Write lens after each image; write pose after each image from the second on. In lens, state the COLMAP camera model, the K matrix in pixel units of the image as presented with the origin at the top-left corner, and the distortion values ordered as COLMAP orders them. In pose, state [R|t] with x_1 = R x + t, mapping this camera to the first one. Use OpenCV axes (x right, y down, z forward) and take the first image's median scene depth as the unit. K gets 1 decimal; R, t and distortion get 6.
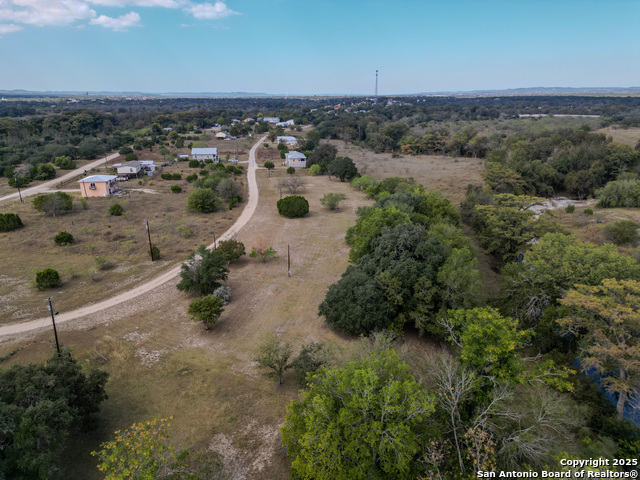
lens RADIAL K [[443.4, 0, 320.0], [0, 443.4, 240.0], [0, 0, 1]] dist [0.058468, -0.053453]
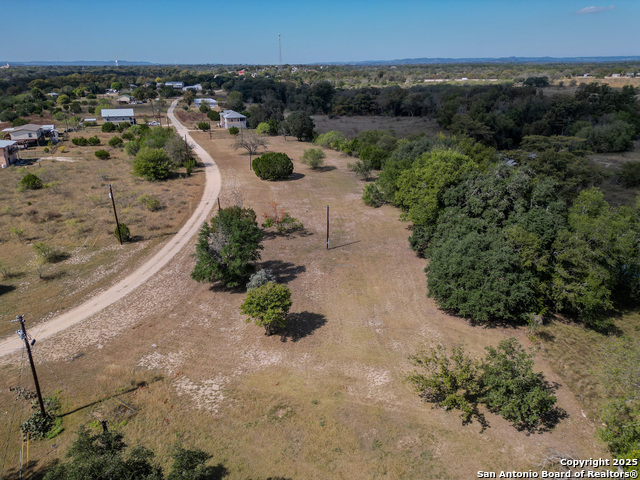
lens RADIAL K [[443.4, 0, 320.0], [0, 443.4, 240.0], [0, 0, 1]] dist [0.058468, -0.053453]
pose [[0.975703, -0.079240, 0.204266, -0.118147], [0.066818, 0.995512, 0.067019, 0.008051], [-0.208660, -0.051743, 0.976619, 0.134435]]
